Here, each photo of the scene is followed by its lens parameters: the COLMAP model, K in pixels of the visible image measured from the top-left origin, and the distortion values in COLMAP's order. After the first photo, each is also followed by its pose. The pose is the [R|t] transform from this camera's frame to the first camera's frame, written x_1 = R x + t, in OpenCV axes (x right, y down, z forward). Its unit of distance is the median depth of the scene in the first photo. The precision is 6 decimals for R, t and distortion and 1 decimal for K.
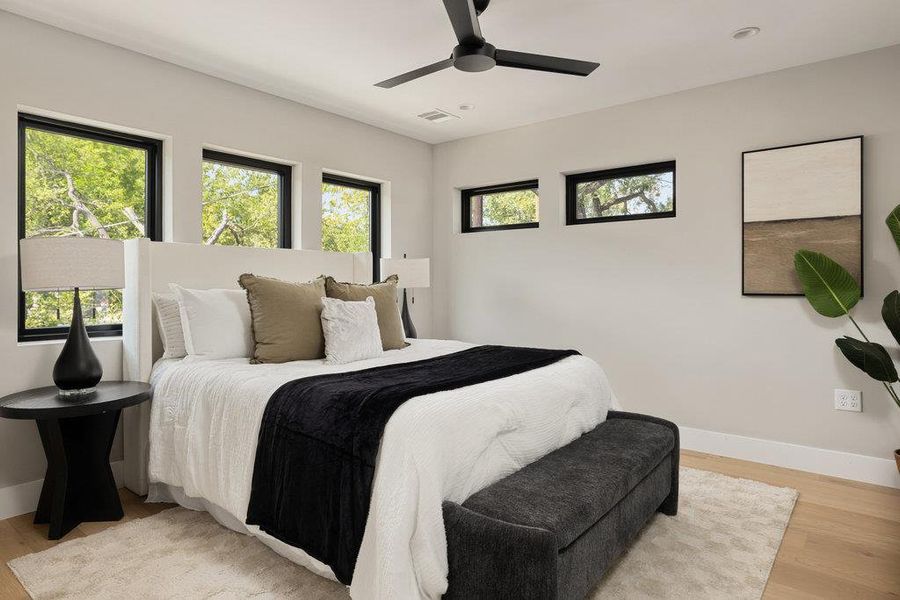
lens RADIAL K [[683.0, 0, 449.6], [0, 683.0, 294.7], [0, 0, 1]] dist [-0.000771, 0.002936]
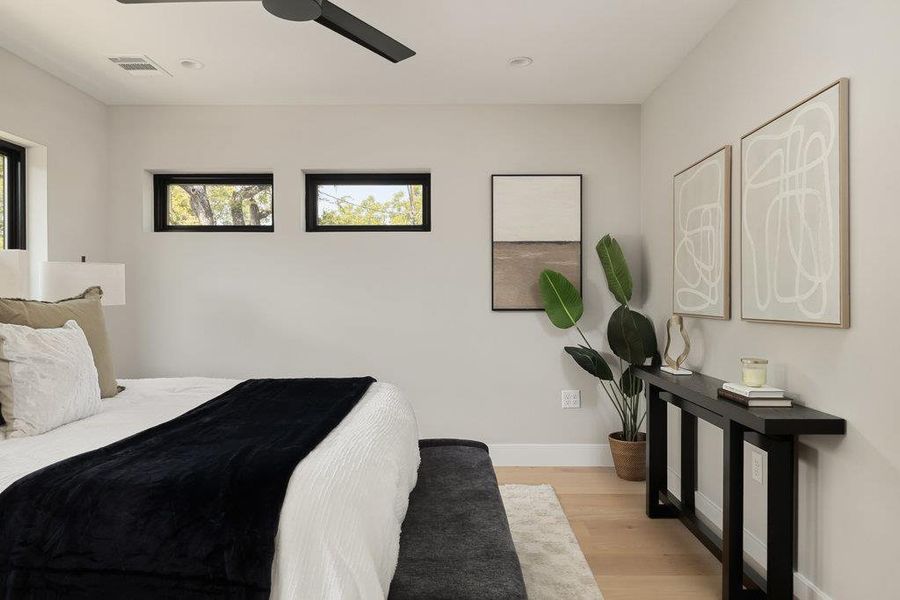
lens RADIAL K [[636.3, 0, 450.7], [0, 636.3, 308.4], [0, 0, 1]] dist [0.003177, -0.000994]
pose [[0.705788, -0.011728, 0.708326, -0.314954], [0.011165, 0.999923, 0.005430, -0.008585], [-0.708335, 0.004076, 0.705864, 0.354209]]
